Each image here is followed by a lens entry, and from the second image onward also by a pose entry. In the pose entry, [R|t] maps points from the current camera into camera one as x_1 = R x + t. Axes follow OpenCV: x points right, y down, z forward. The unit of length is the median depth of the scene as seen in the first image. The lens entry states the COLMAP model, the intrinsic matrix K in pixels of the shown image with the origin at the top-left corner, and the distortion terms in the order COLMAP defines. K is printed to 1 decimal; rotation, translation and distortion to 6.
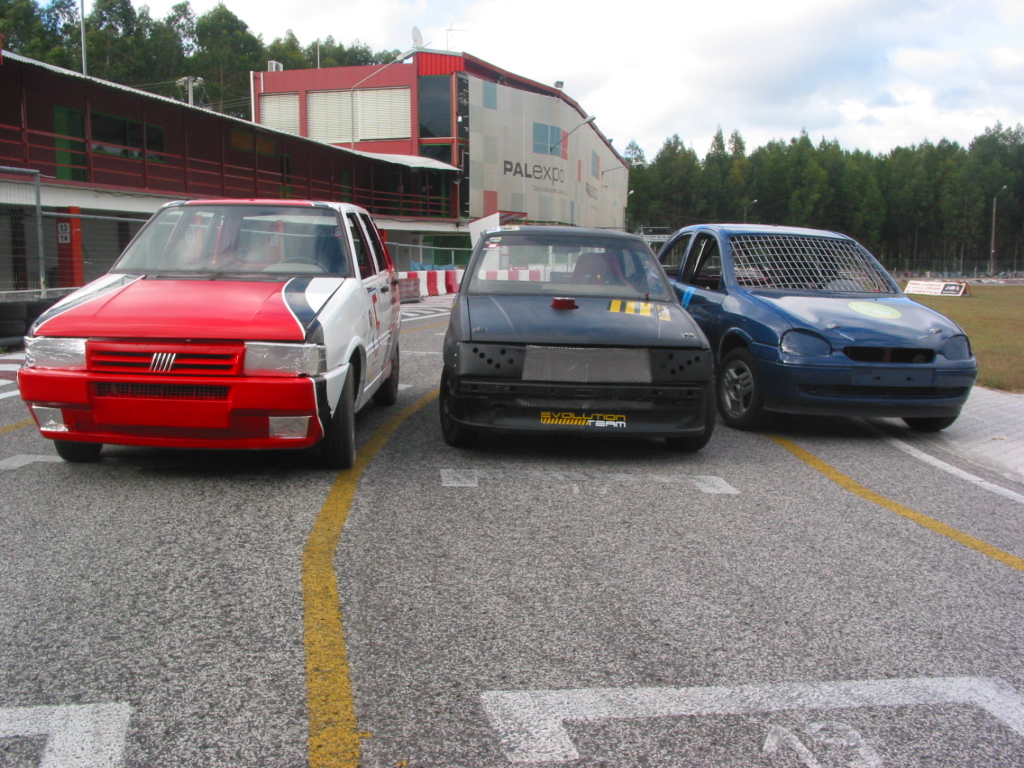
lens RADIAL K [[1041.2, 0, 512.0], [0, 1041.2, 384.0], [0, 0, 1]] dist [-0.199229, 0.252842]
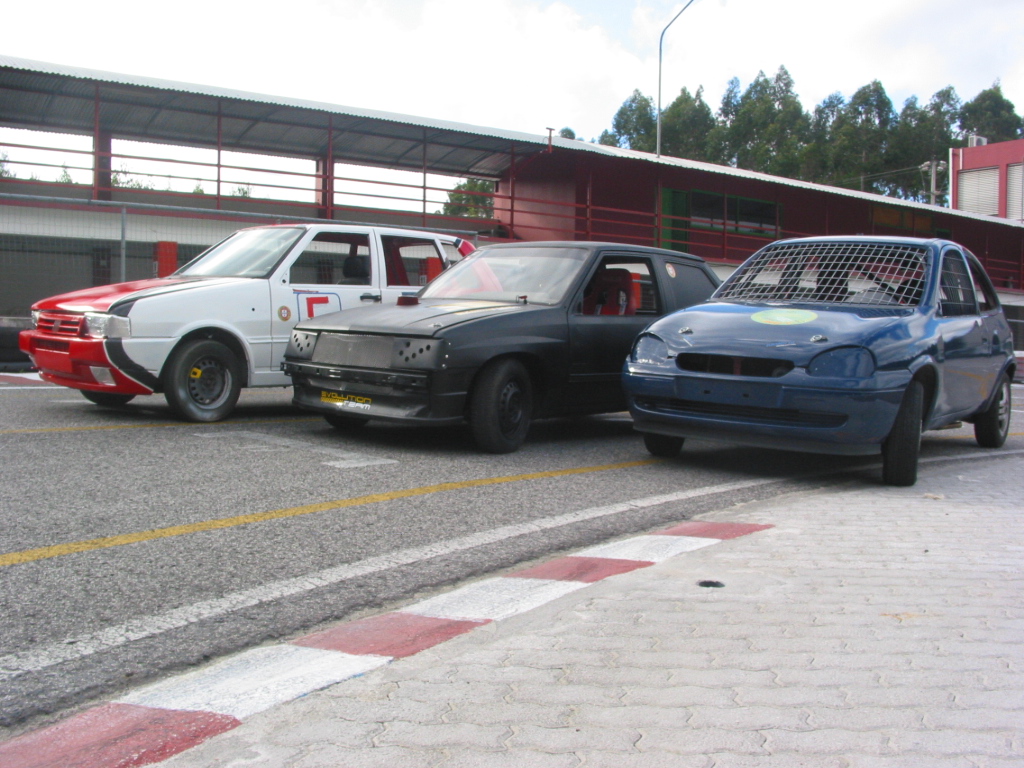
lens RADIAL K [[1041.2, 0, 512.0], [0, 1041.2, 384.0], [0, 0, 1]] dist [-0.199229, 0.252842]
pose [[0.717872, 0.044305, -0.694764, 0.125944], [-0.107210, 0.993104, -0.047445, 0.006659], [0.687871, 0.108545, 0.717671, 0.046155]]
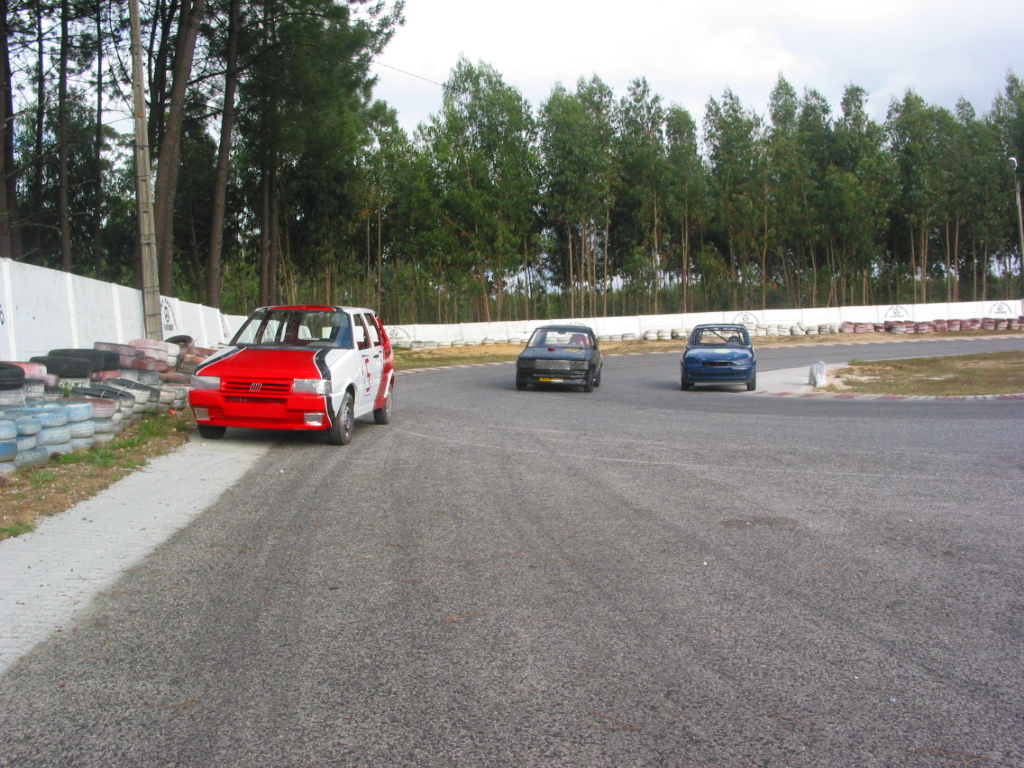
lens RADIAL K [[1041.2, 0, 512.0], [0, 1041.2, 384.0], [0, 0, 1]] dist [-0.199229, 0.252842]
pose [[0.997263, 0.011709, -0.072997, 0.039207], [-0.016785, 0.997454, -0.069311, 0.012535], [0.071999, 0.070346, 0.994921, -0.124141]]
